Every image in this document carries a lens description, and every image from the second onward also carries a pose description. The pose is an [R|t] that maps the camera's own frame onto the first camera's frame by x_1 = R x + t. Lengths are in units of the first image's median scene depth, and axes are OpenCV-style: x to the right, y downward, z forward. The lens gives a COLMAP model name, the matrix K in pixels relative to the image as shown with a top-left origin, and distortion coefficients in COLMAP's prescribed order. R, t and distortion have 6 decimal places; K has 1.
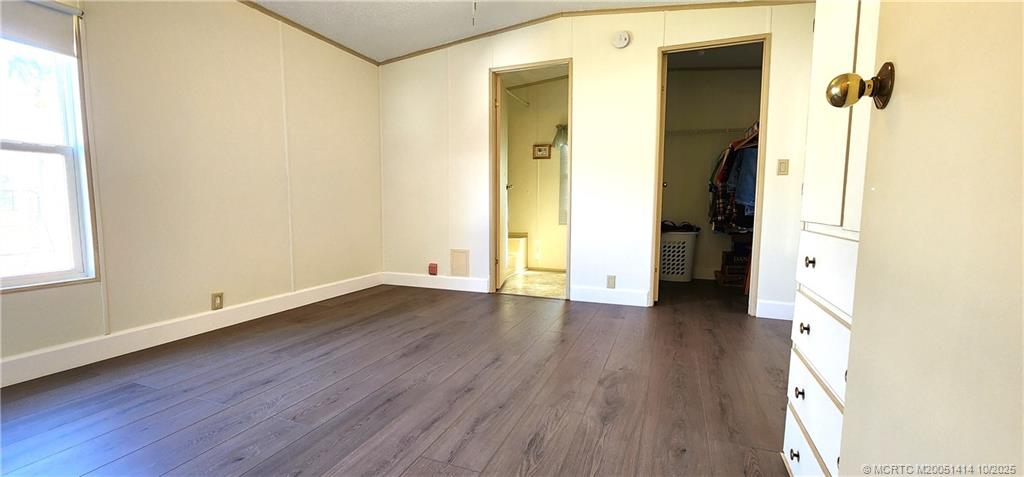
lens RADIAL K [[396.0, 0, 518.0], [0, 396.0, 237.6], [0, 0, 1]] dist [-0.001053, -0.000045]
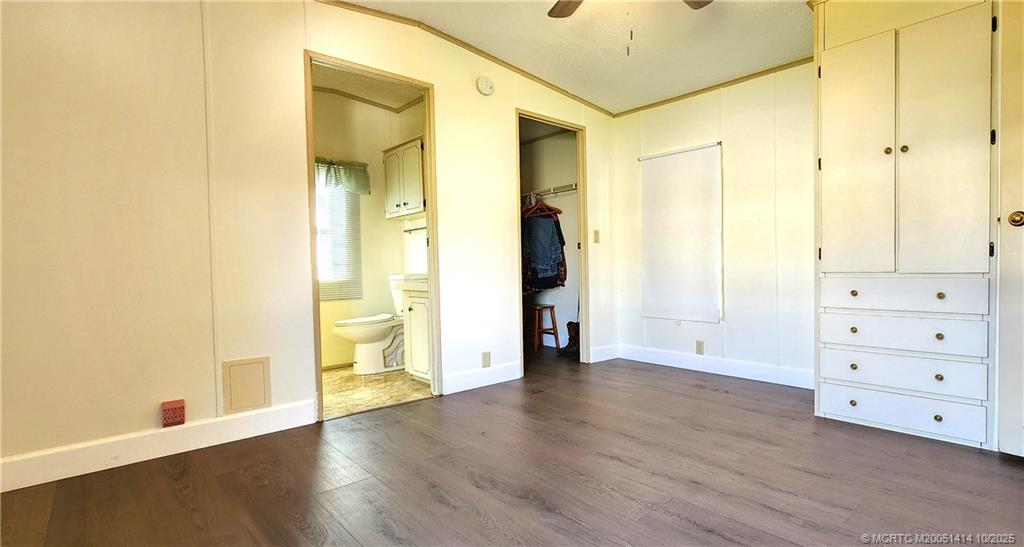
lens RADIAL K [[490.4, 0, 521.1], [0, 490.4, 271.3], [0, 0, 1]] dist [0.003506, 0.000191]
pose [[0.446913, -0.014152, 0.894465, -0.690961], [0.091840, 0.995318, -0.030139, -0.039011], [-0.889851, 0.095617, 0.446120, 0.460329]]
